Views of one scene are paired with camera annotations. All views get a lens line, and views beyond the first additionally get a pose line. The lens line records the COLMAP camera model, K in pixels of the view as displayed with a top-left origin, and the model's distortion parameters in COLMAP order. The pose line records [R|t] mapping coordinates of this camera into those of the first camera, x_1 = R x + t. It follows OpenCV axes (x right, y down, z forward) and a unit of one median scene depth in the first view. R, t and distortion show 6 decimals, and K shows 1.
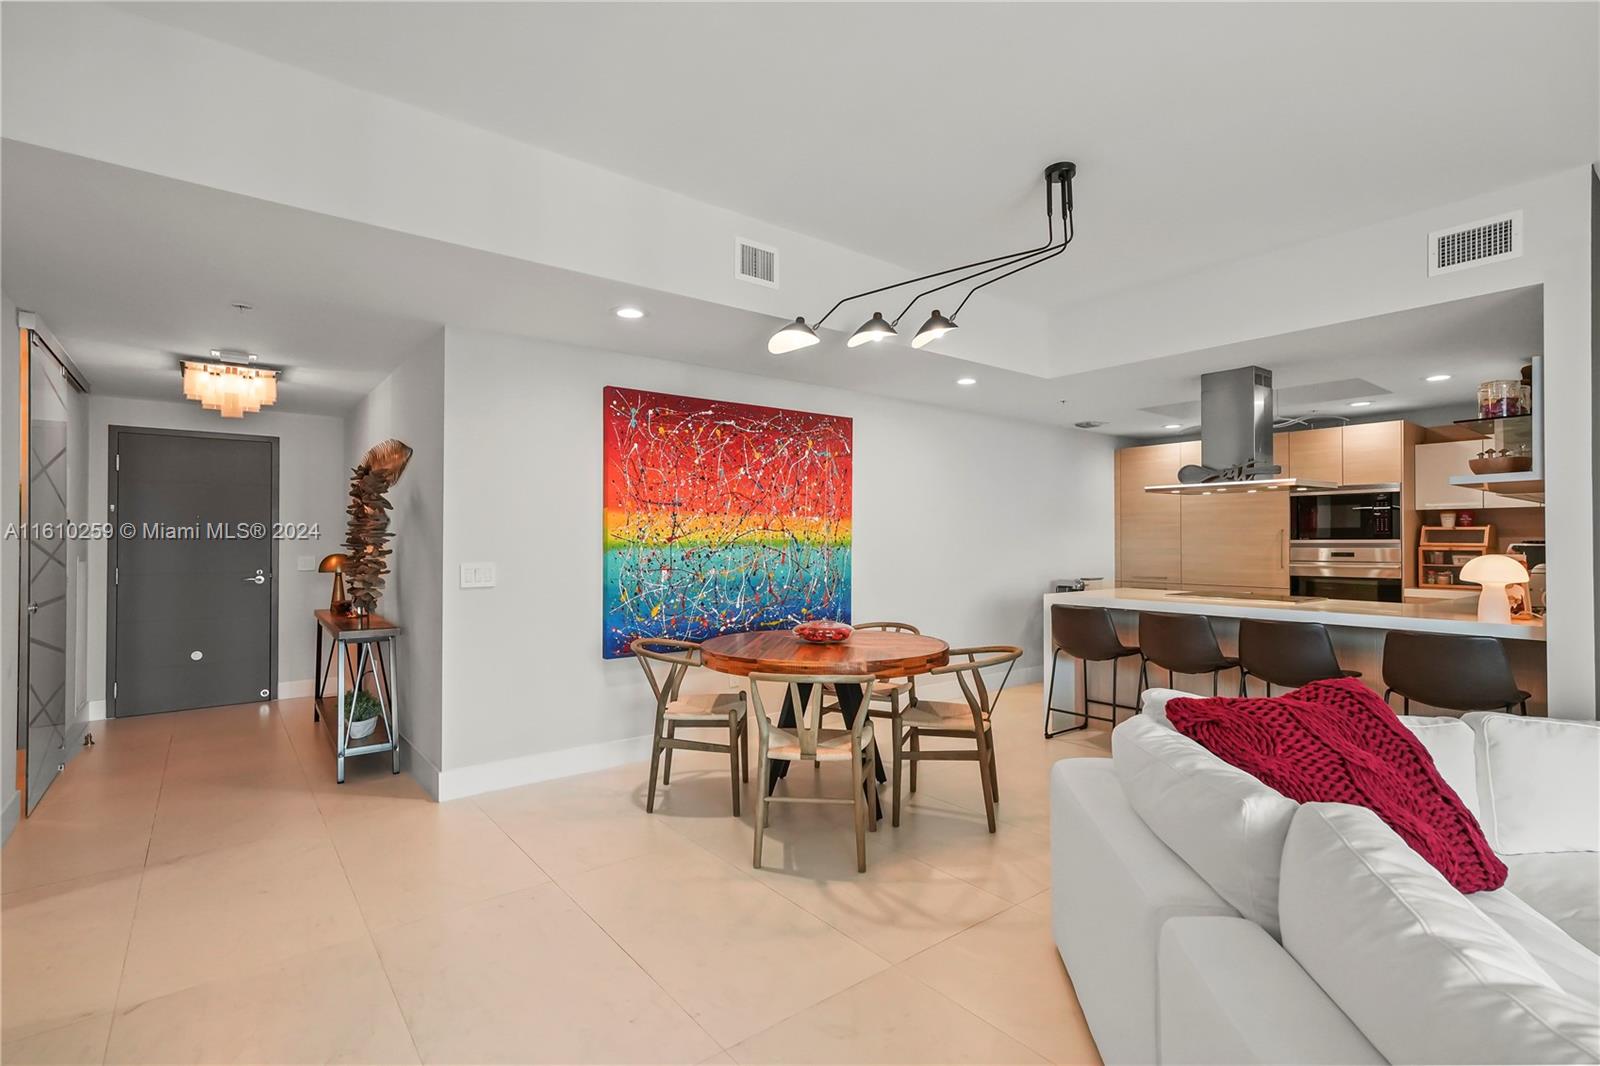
lens RADIAL K [[752.9, 0, 800.0], [0, 752.9, 533.0], [0, 0, 1]] dist [0.002185, 0.000338]
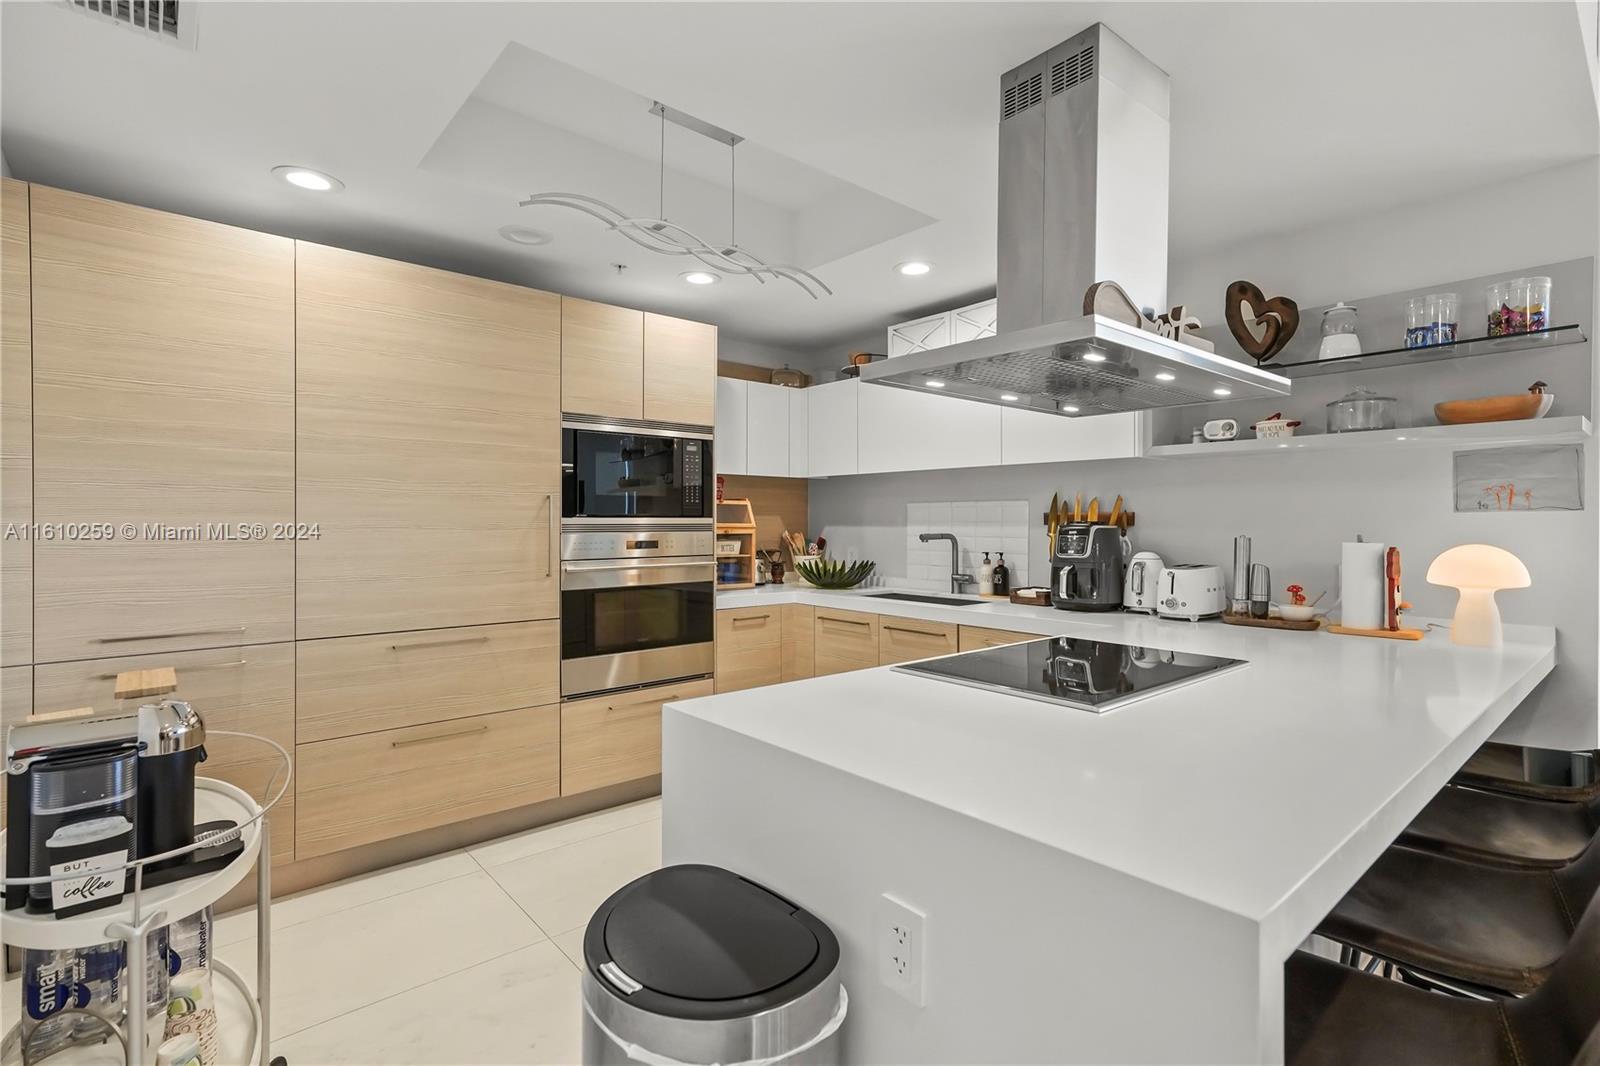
lens RADIAL K [[752.9, 0, 800.0], [0, 752.9, 533.0], [0, 0, 1]] dist [0.002185, 0.000338]
pose [[-0.047785, -0.017067, 0.998712, 0.170740], [-0.013137, 0.999778, 0.016457, 0.009832], [-0.998771, -0.012334, -0.047999, 0.949906]]
